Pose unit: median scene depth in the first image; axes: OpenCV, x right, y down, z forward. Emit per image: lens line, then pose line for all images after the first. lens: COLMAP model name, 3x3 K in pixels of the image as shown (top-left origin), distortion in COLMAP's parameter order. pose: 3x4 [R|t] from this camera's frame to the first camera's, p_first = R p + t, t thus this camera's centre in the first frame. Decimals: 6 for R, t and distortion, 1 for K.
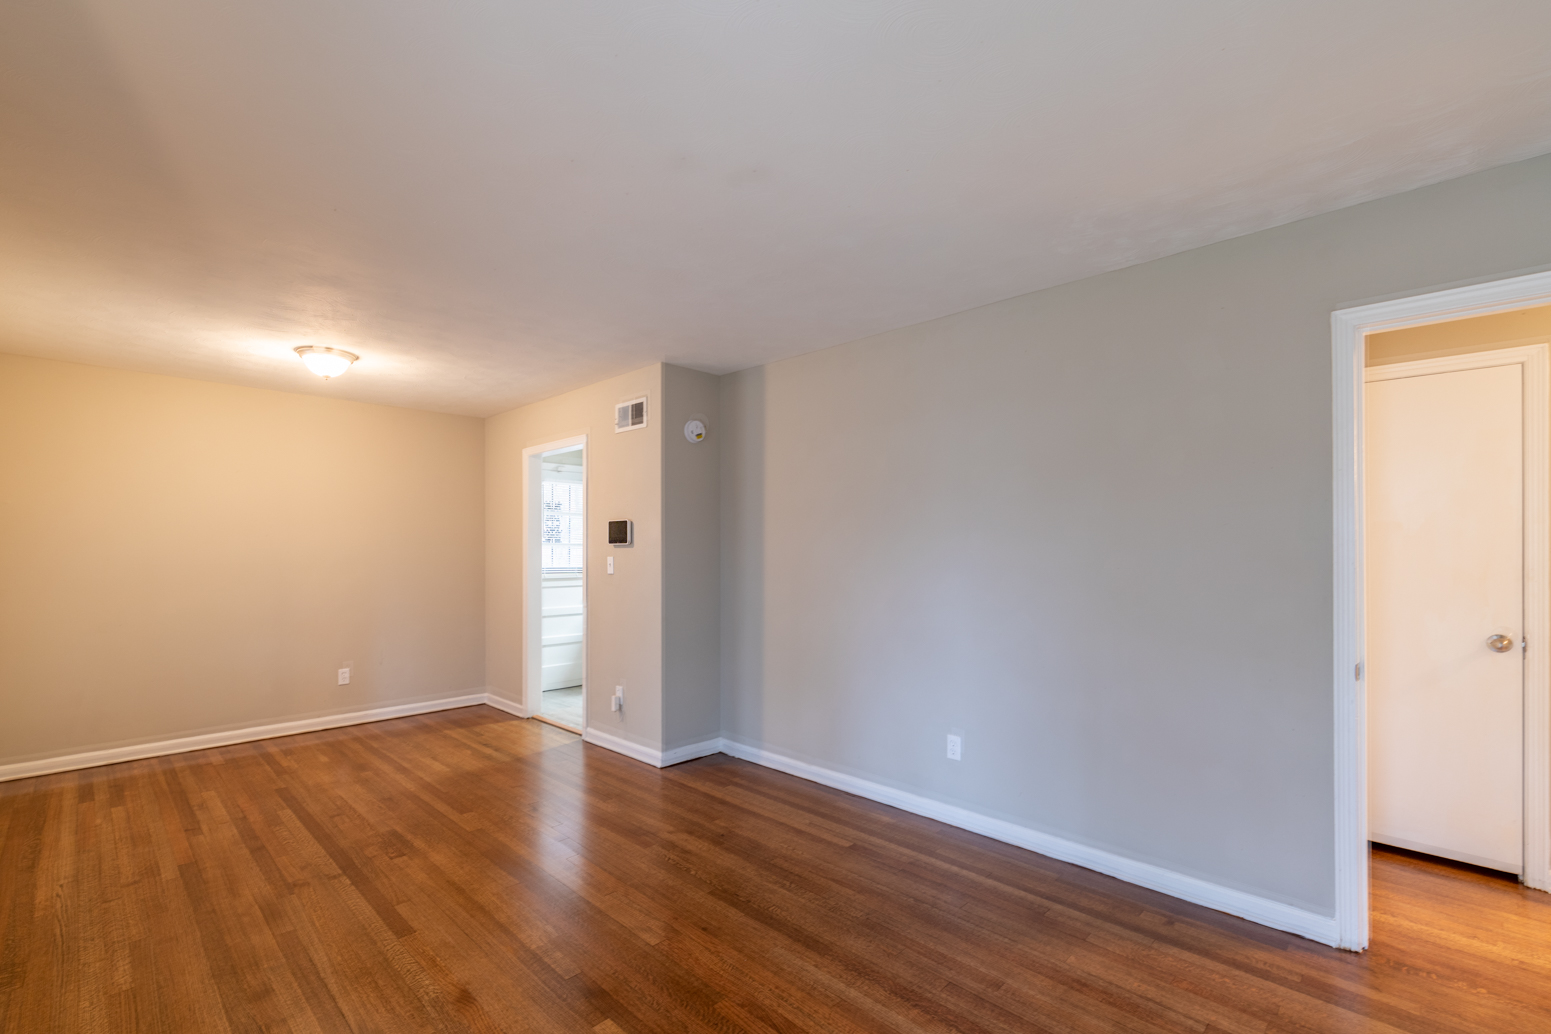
lens RADIAL K [[680.0, 0, 761.9], [0, 680.0, 542.5], [0, 0, 1]] dist [-0.000282, 0.000376]
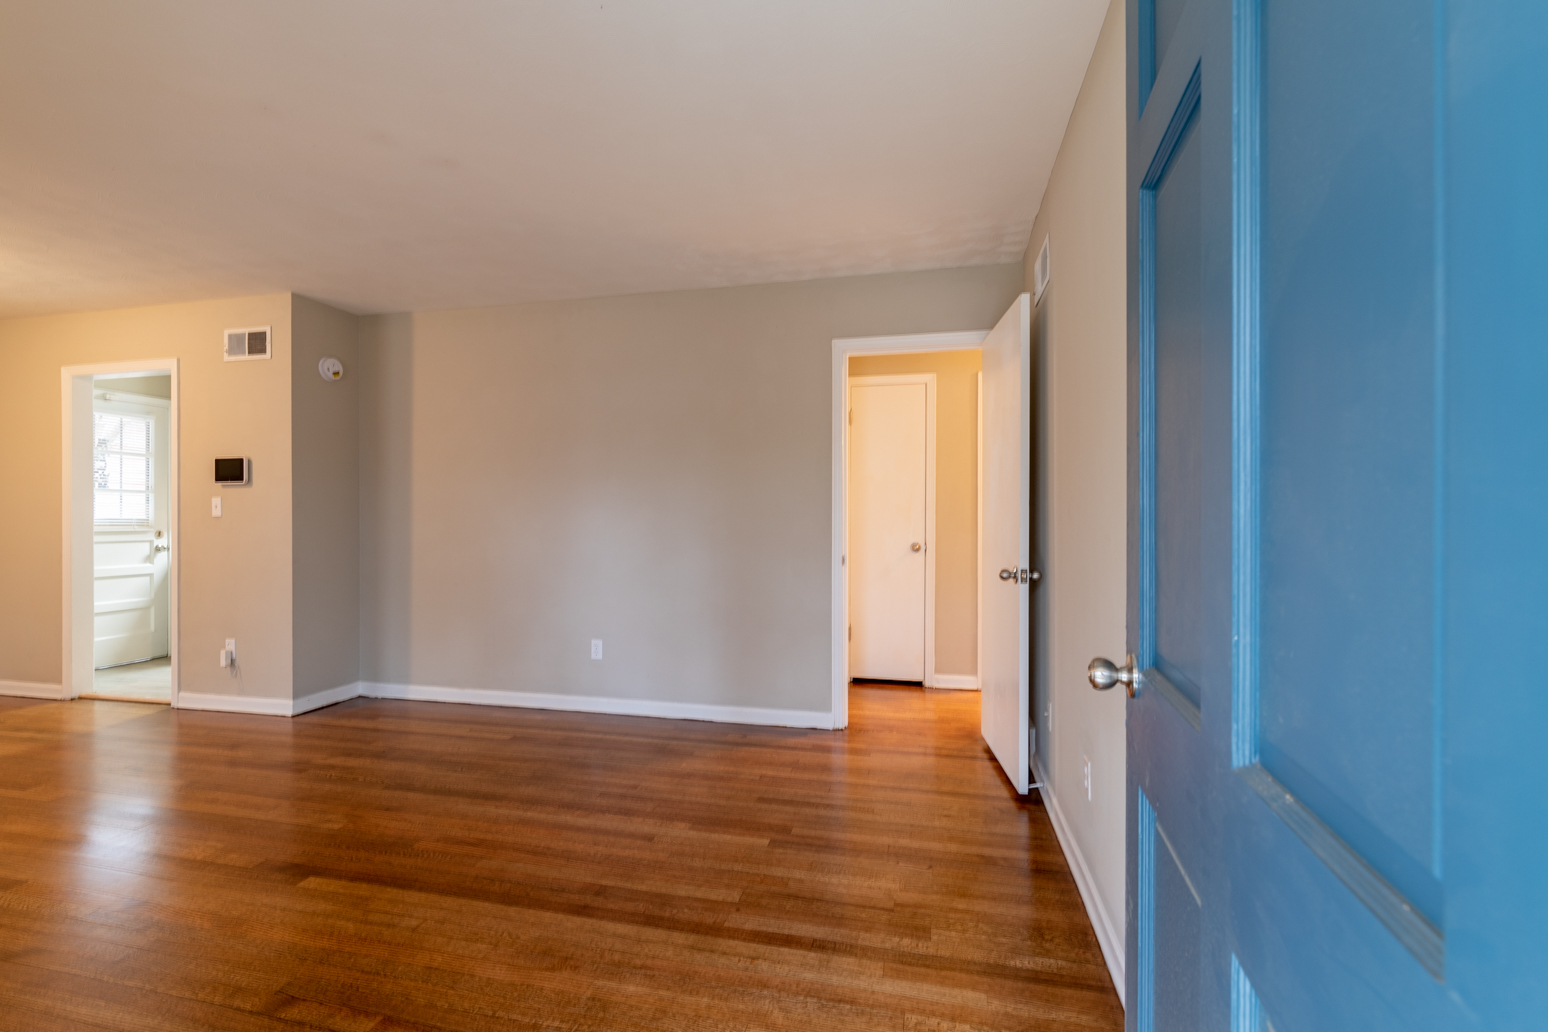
lens RADIAL K [[678.7, 0, 772.4], [0, 678.7, 518.4], [0, 0, 1]] dist [-0.000282, 0.000376]
pose [[0.850125, -0.002066, 0.526576, -0.091032], [-0.004187, 0.999934, 0.010683, 0.046626], [-0.526564, -0.011286, 0.850061, -0.203889]]
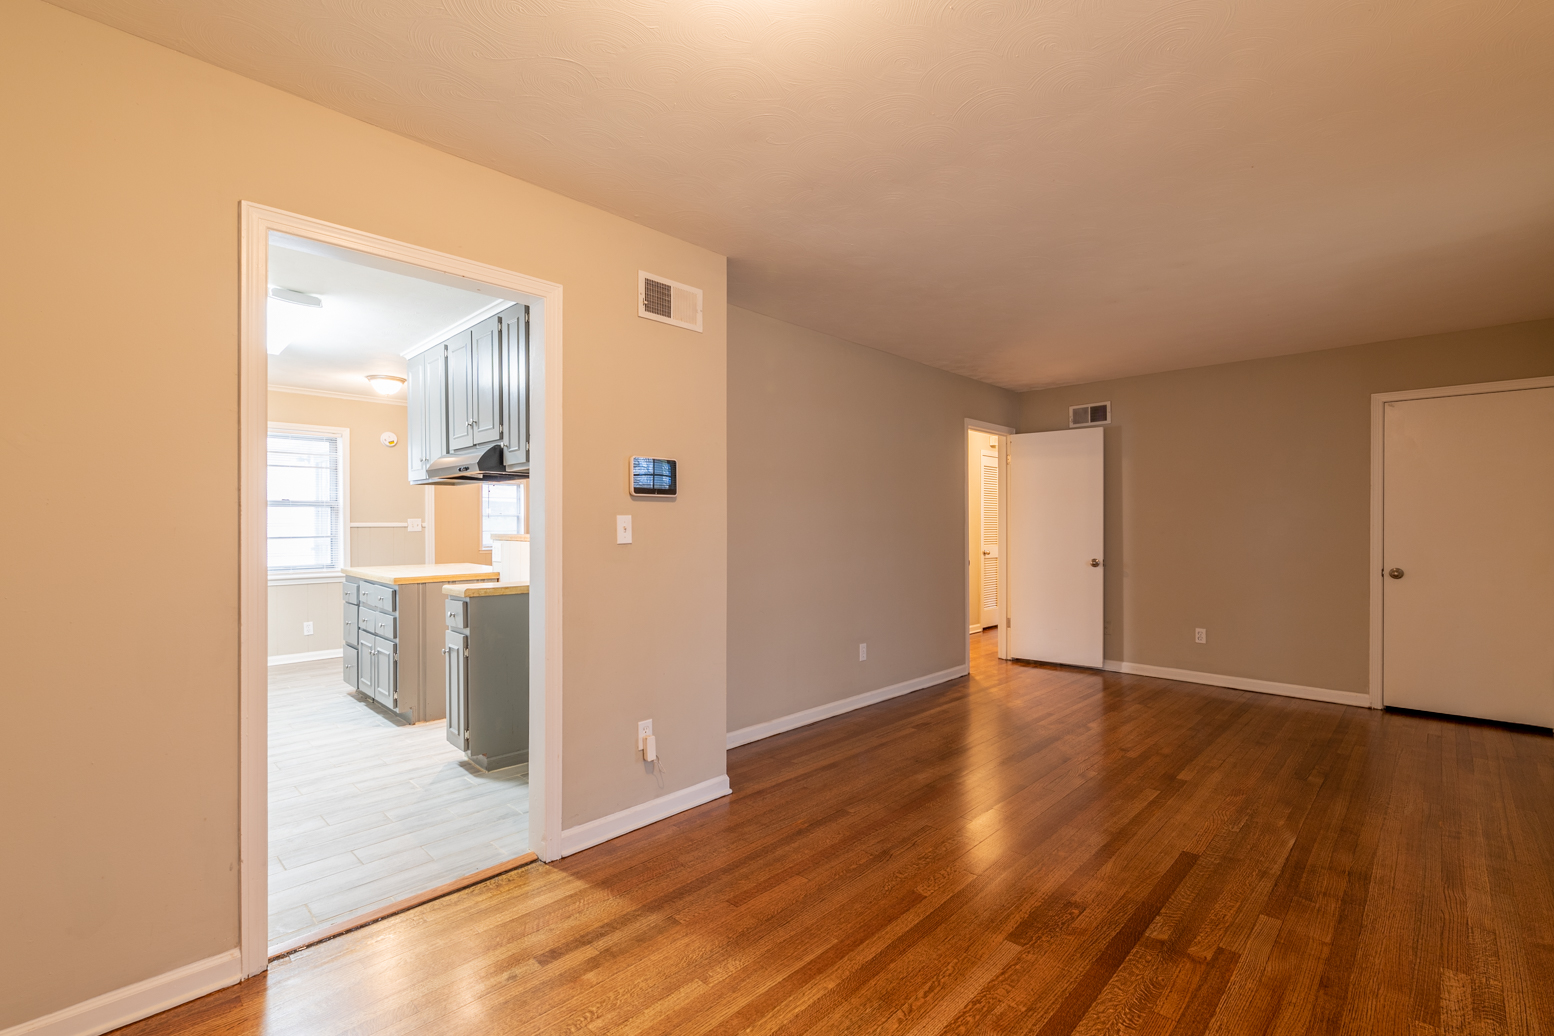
lens RADIAL K [[681.3, 0, 790.0], [0, 681.3, 528.4], [0, 0, 1]] dist [-0.000282, 0.000376]
pose [[-0.014591, -0.006173, 0.999874, -1.082689], [-0.009349, 0.999938, 0.006037, 0.035655], [-0.999850, -0.009260, -0.014648, 1.124755]]
